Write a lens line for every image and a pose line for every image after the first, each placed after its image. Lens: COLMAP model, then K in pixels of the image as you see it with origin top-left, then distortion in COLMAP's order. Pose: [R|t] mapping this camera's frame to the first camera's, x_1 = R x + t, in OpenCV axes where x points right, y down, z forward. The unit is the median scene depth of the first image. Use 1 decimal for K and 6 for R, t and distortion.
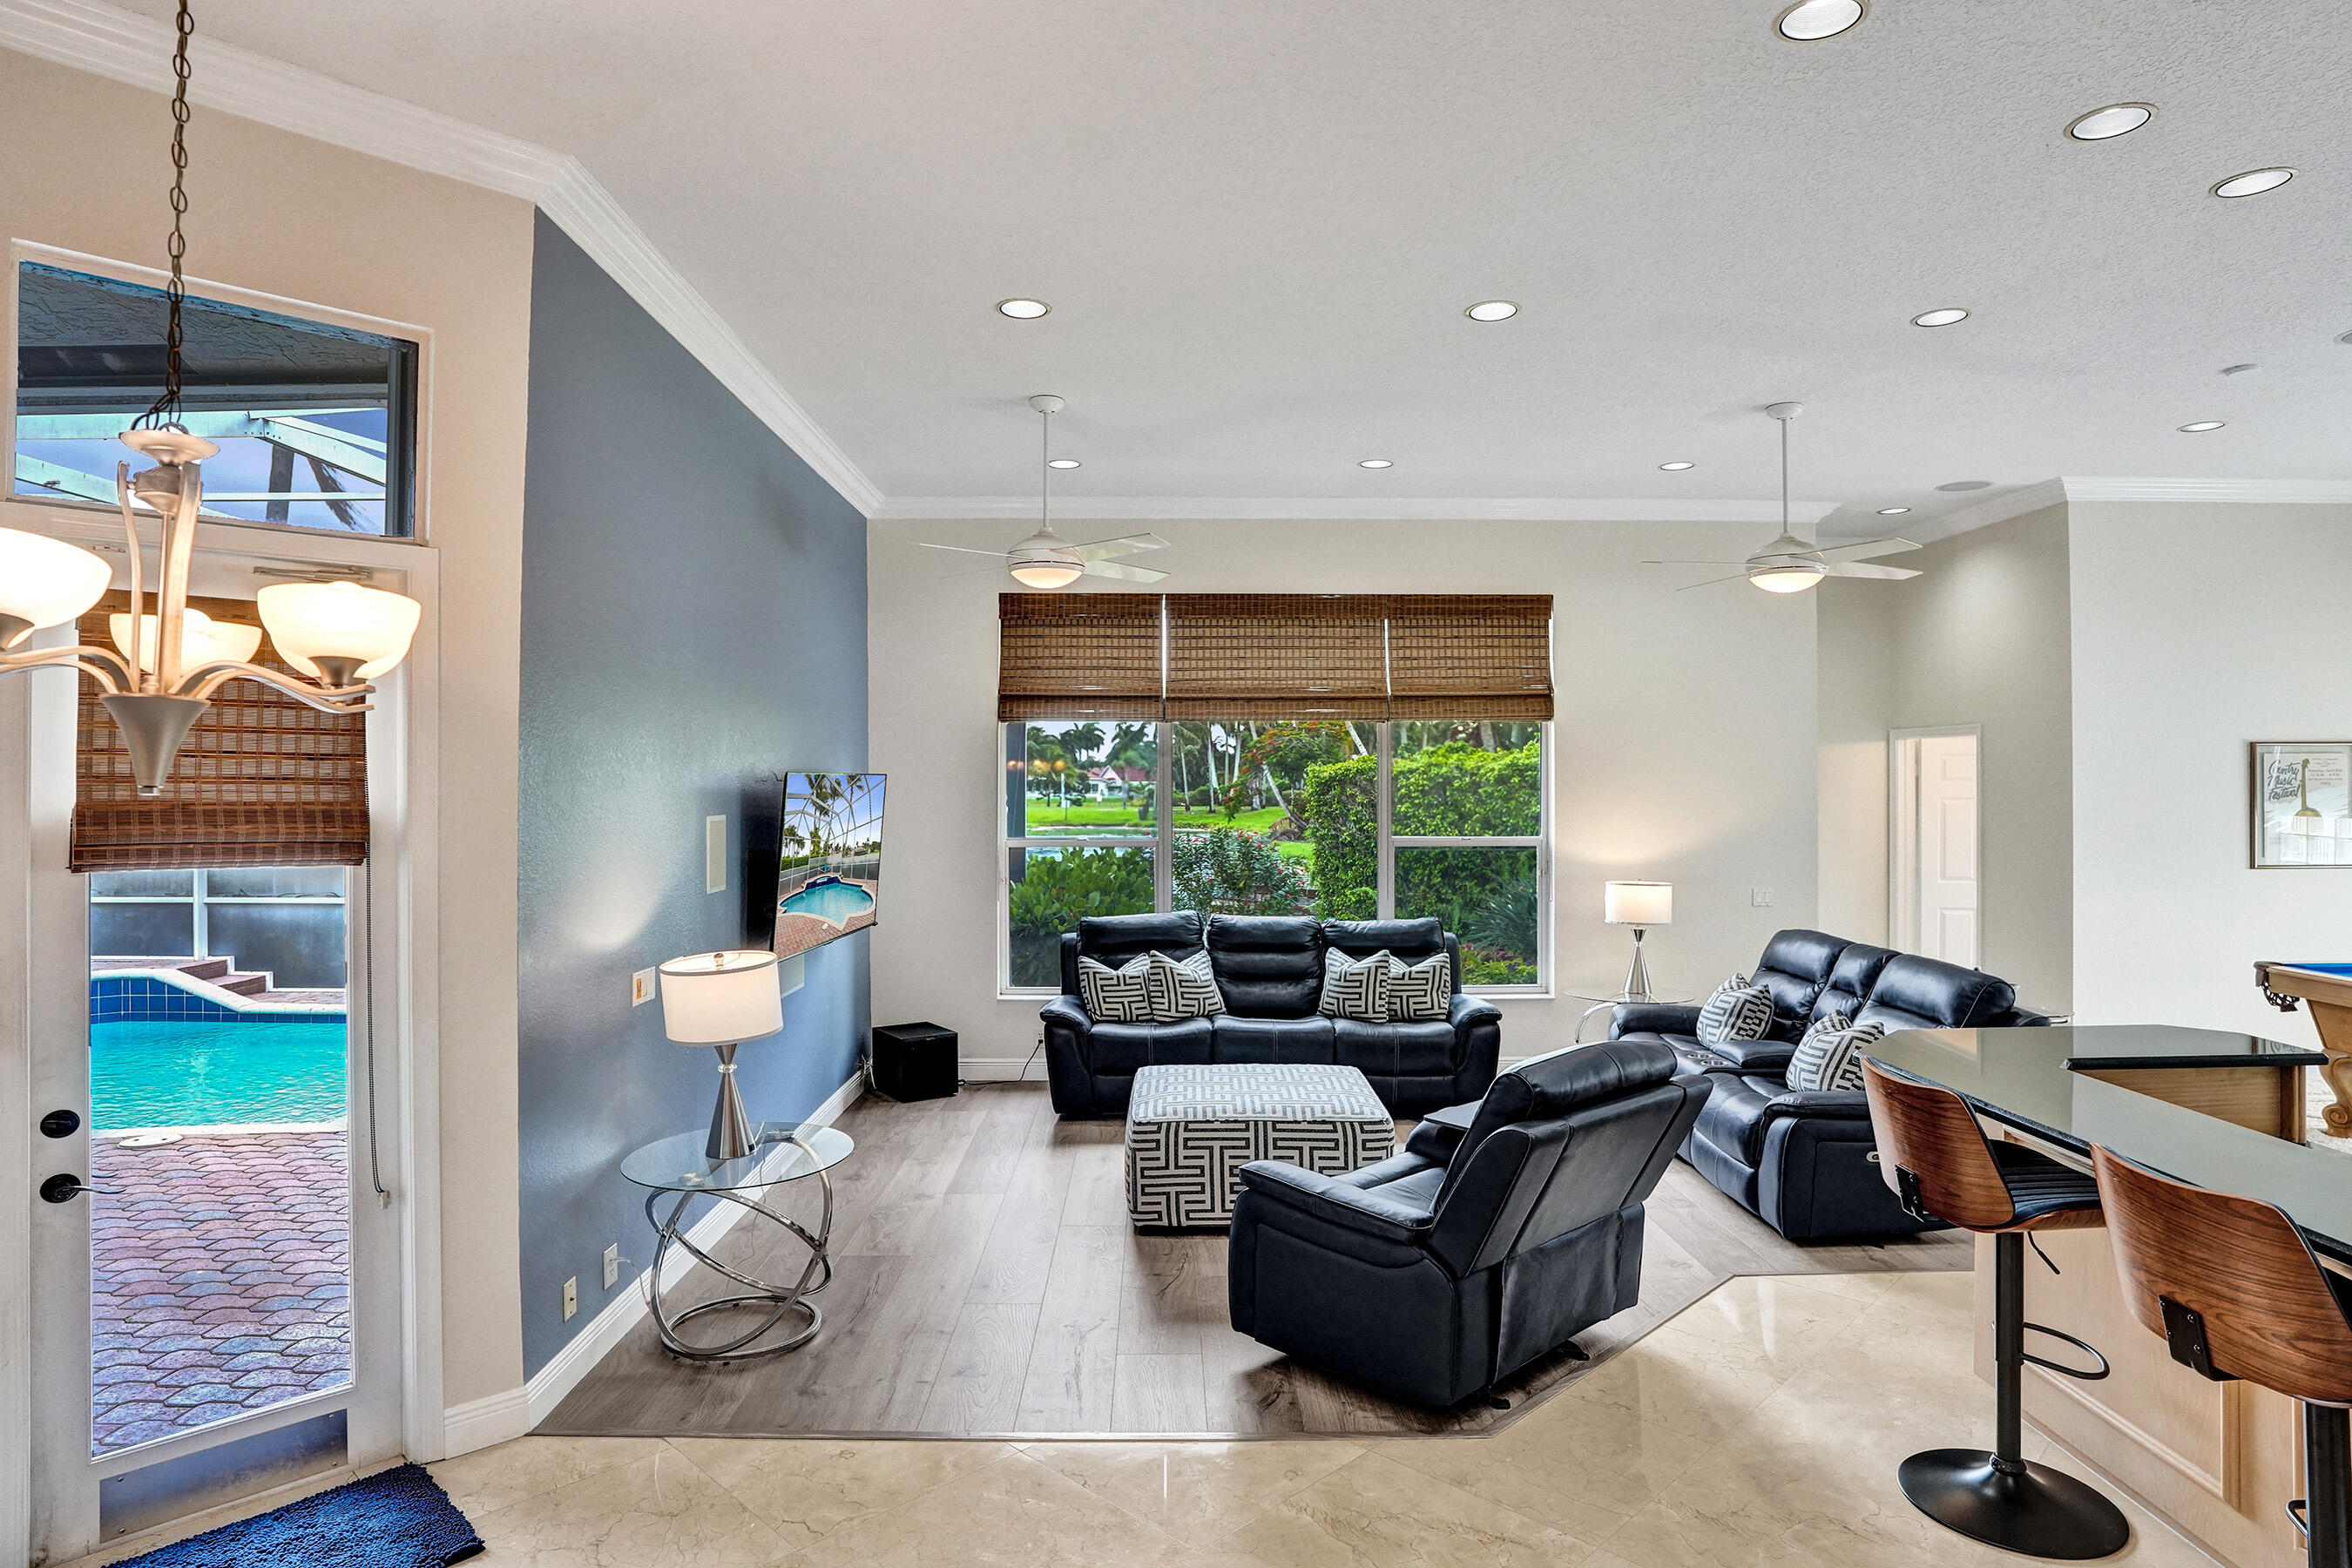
lens RADIAL K [[1321.7, 0, 1174.7], [0, 1321.7, 762.9], [0, 0, 1]] dist [-0.061367, 0.024833]
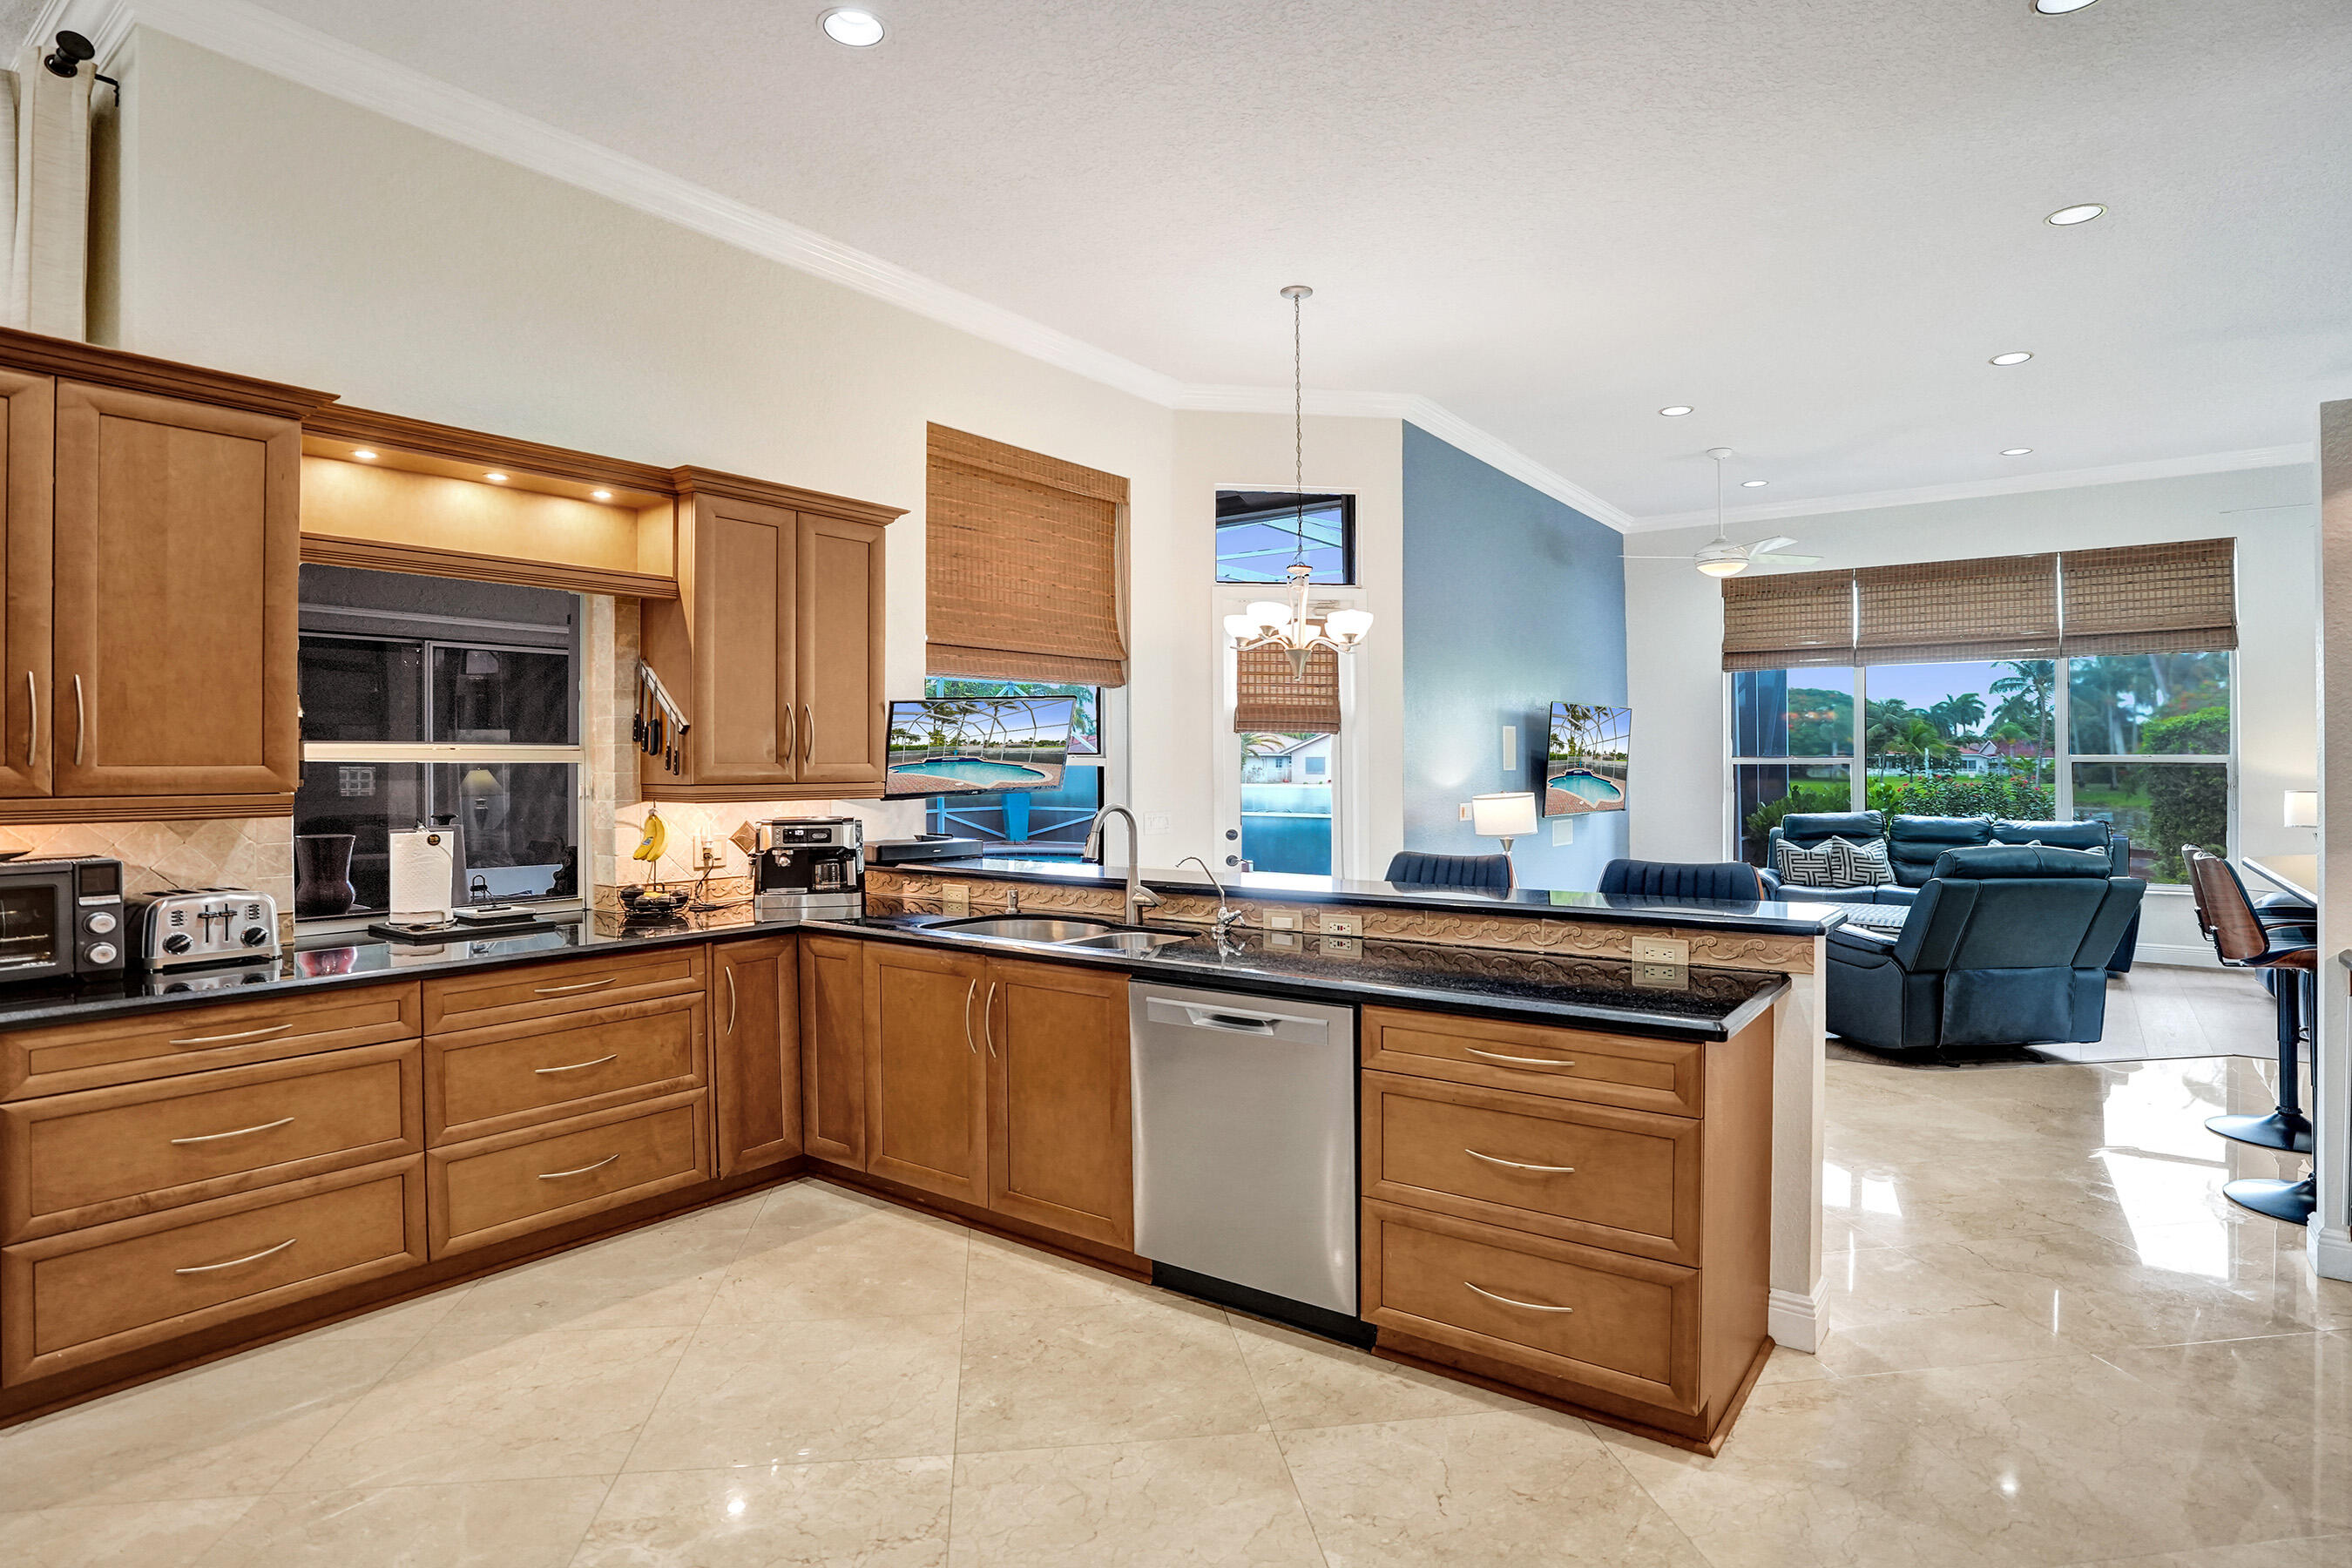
lens RADIAL K [[1232.3, 0, 1187.9], [0, 1232.3, 765.6], [0, 0, 1]] dist [-0.057825, 0.023038]
pose [[0.801050, -0.001822, -0.598595, 0.206351], [0.012407, 0.999831, 0.013559, 0.047700], [0.598470, -0.018288, 0.800937, -0.403958]]
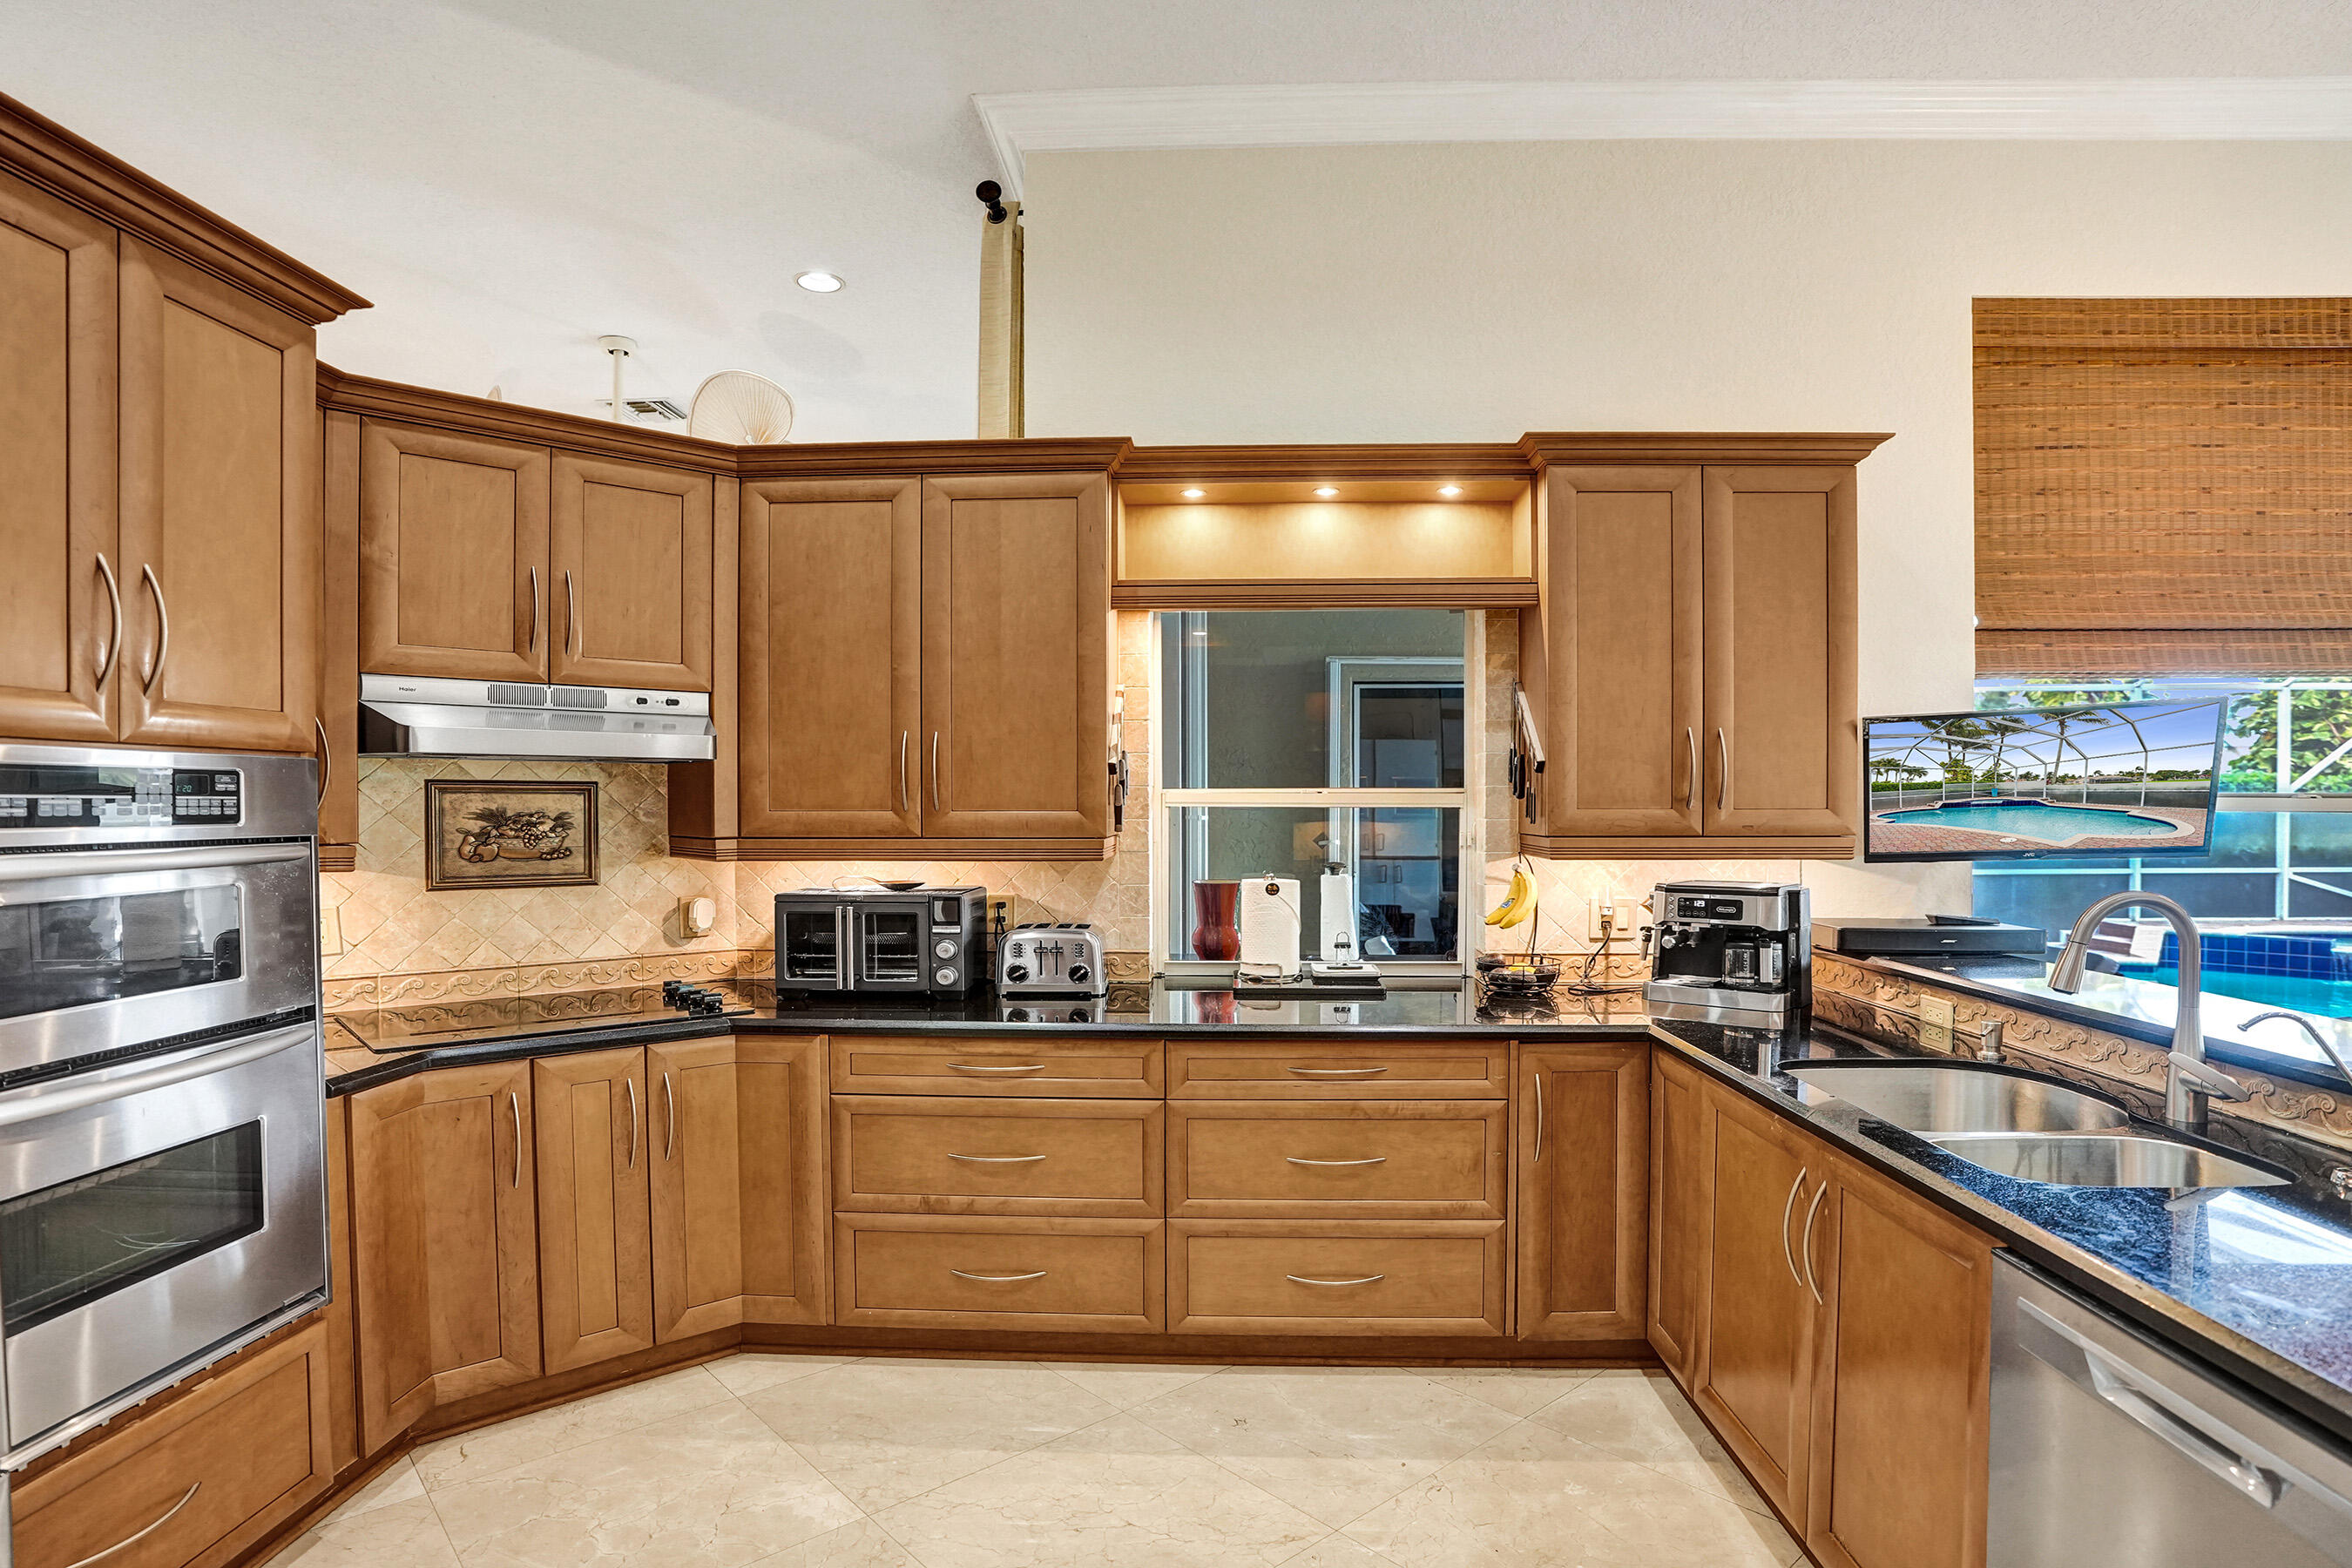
lens RADIAL K [[1270.6, 0, 1138.7], [0, 1270.6, 841.5], [0, 0, 1]] dist [-0.065586, 0.018437]
pose [[-0.054161, 0.024880, -0.998222, 0.155284], [0.017626, 0.999558, 0.023957, 0.049846], [0.998377, -0.016297, -0.054575, -0.211191]]
